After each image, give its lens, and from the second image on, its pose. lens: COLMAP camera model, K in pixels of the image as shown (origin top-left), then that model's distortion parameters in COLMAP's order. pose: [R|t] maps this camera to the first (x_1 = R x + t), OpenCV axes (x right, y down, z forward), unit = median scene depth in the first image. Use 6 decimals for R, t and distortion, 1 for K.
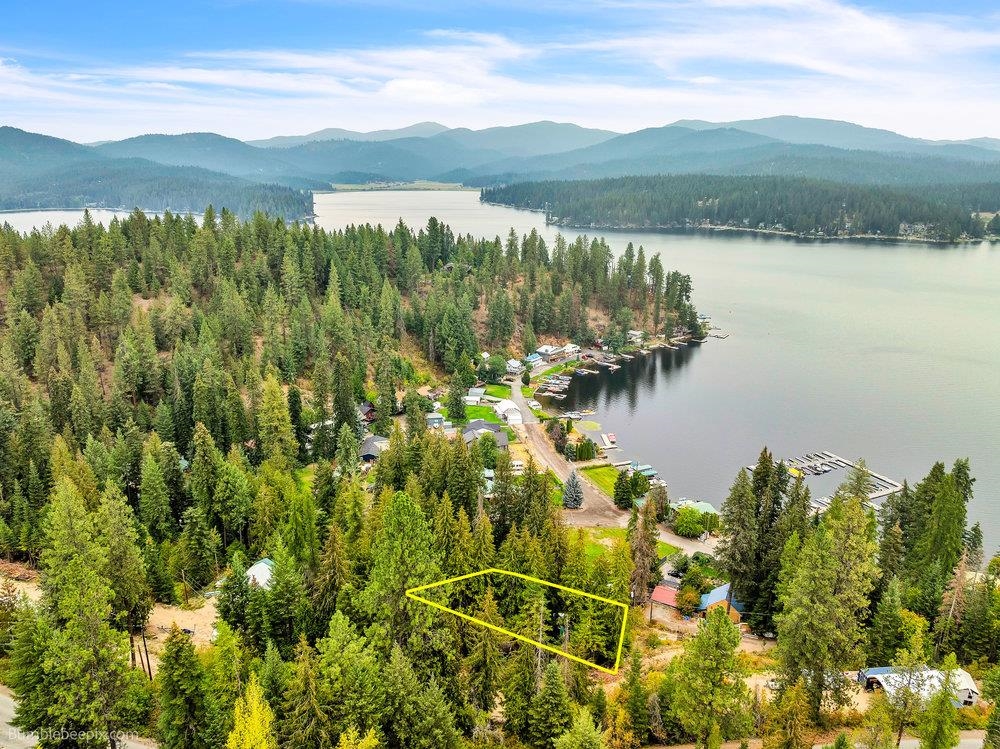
lens RADIAL K [[714.1, 0, 500.3], [0, 714.1, 399.0], [0, 0, 1]] dist [-0.028616, -0.001315]
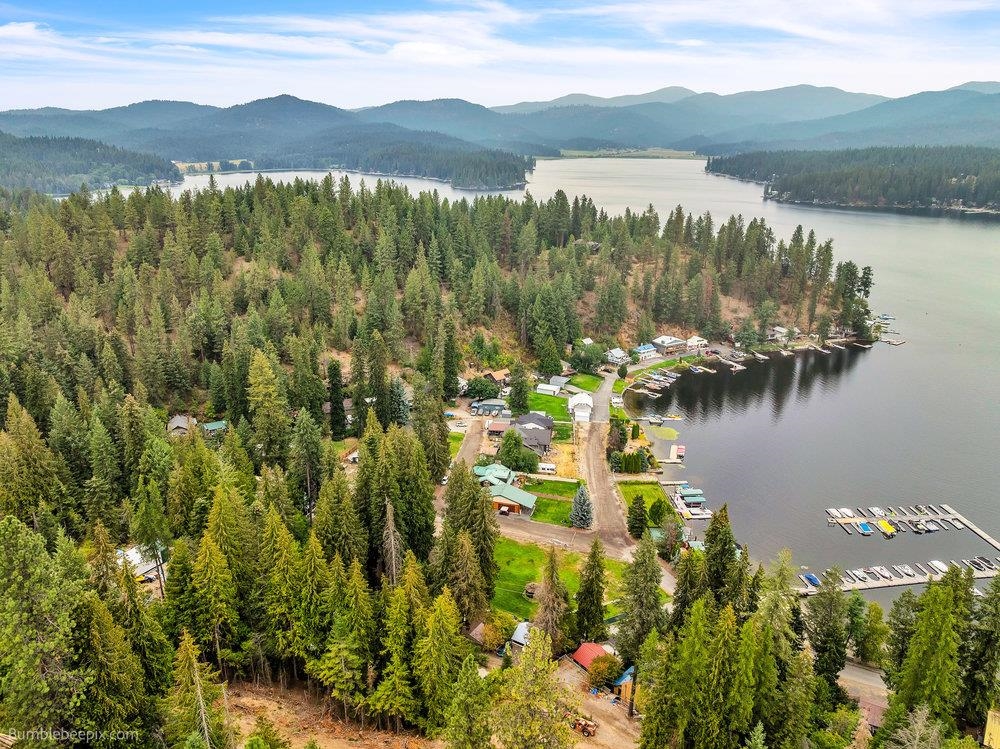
lens RADIAL K [[727.0, 0, 500.0], [0, 727.0, 374.5], [0, 0, 1]] dist [-0.038906, -0.002739]
pose [[0.946585, 0.103116, -0.305523, 0.145258], [-0.100880, 0.994629, 0.023144, -0.025713], [0.306269, 0.008913, 0.951903, 0.060880]]
